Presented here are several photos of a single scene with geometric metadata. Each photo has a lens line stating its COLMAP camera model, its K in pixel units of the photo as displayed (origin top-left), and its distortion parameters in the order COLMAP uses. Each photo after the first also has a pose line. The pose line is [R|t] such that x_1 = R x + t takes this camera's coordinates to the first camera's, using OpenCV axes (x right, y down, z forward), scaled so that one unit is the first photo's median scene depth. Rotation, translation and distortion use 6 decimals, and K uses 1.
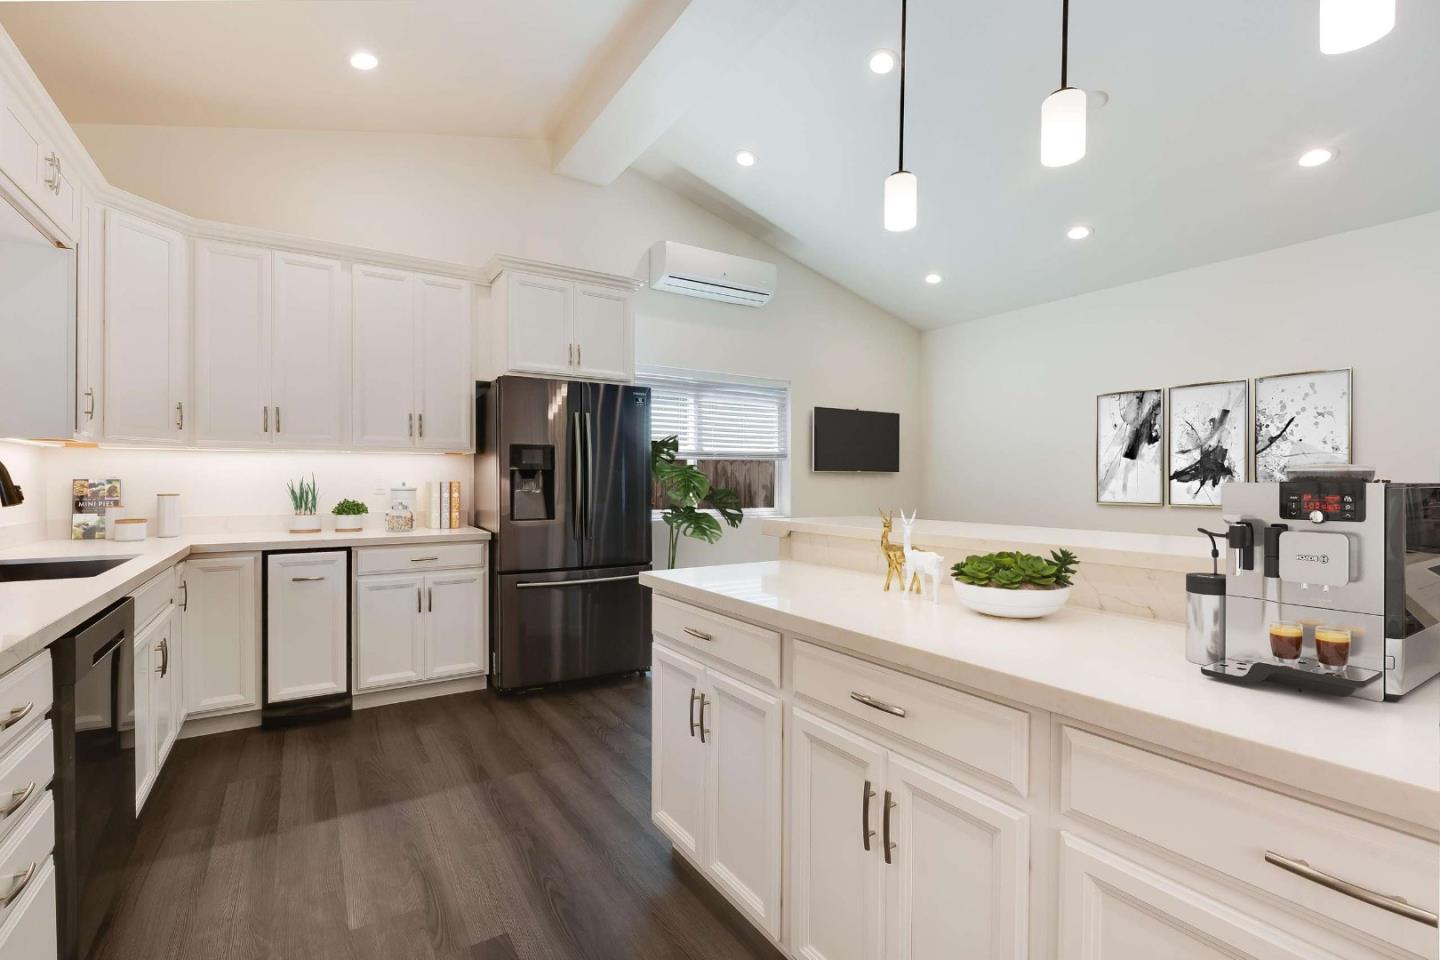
lens RADIAL K [[644.4, 0, 759.6], [0, 644.4, 478.9], [0, 0, 1]] dist [-0.014884, 0.000020]
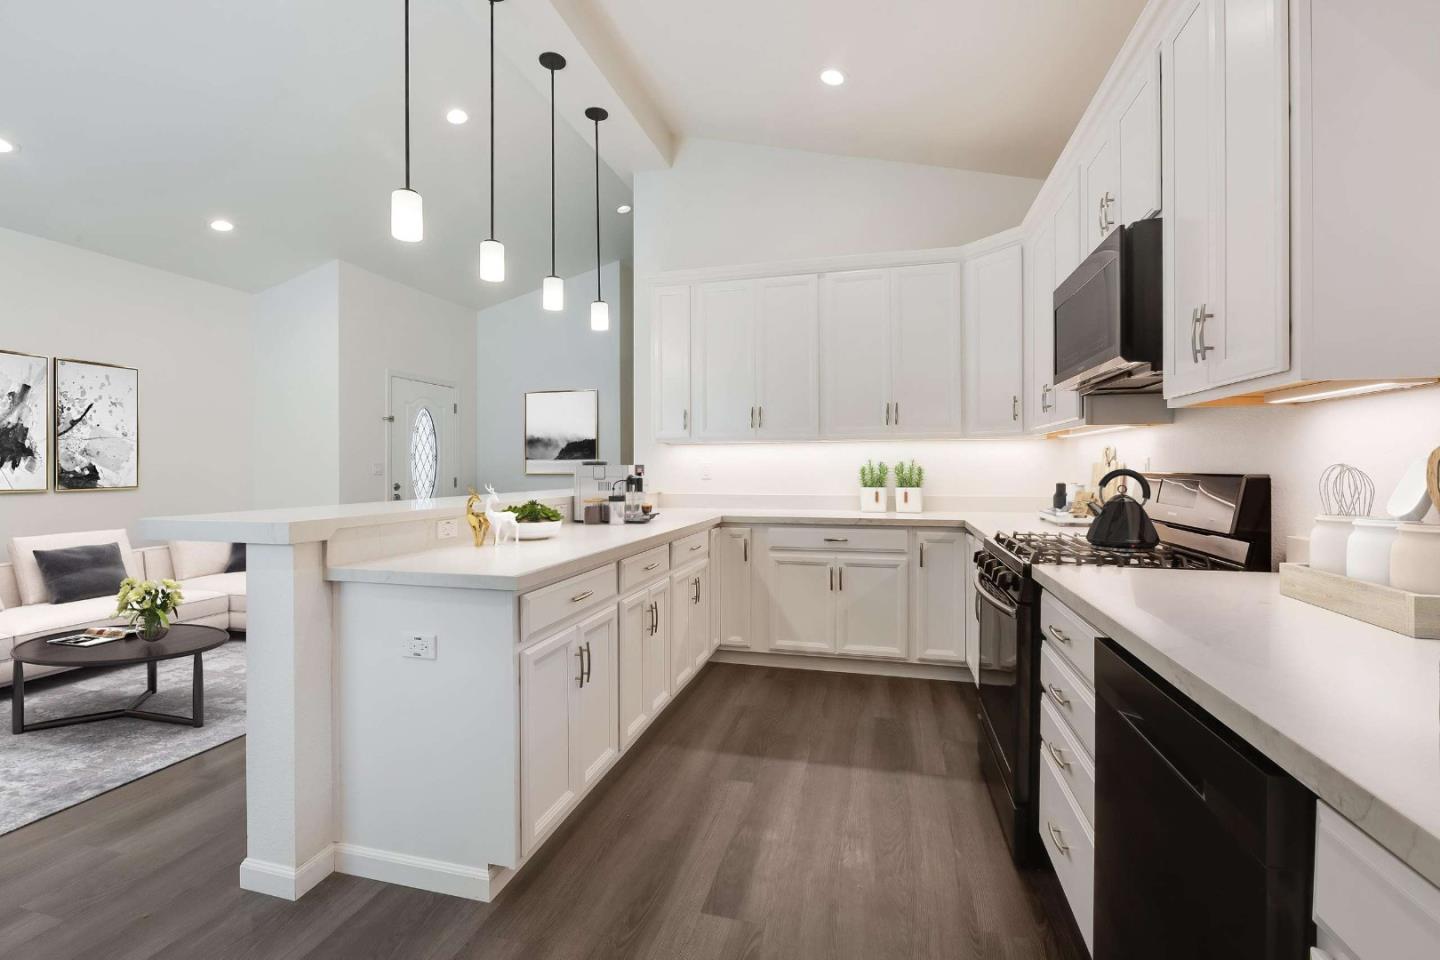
lens RADIAL K [[644.4, 0, 719.3], [0, 644.4, 474.8], [0, 0, 1]] dist [-0.014884, 0.000020]
pose [[-0.686298, -0.010099, 0.727250, -0.645536], [-0.005864, 0.999948, 0.008353, 0.007701], [-0.727297, 0.001468, -0.686322, 0.944921]]
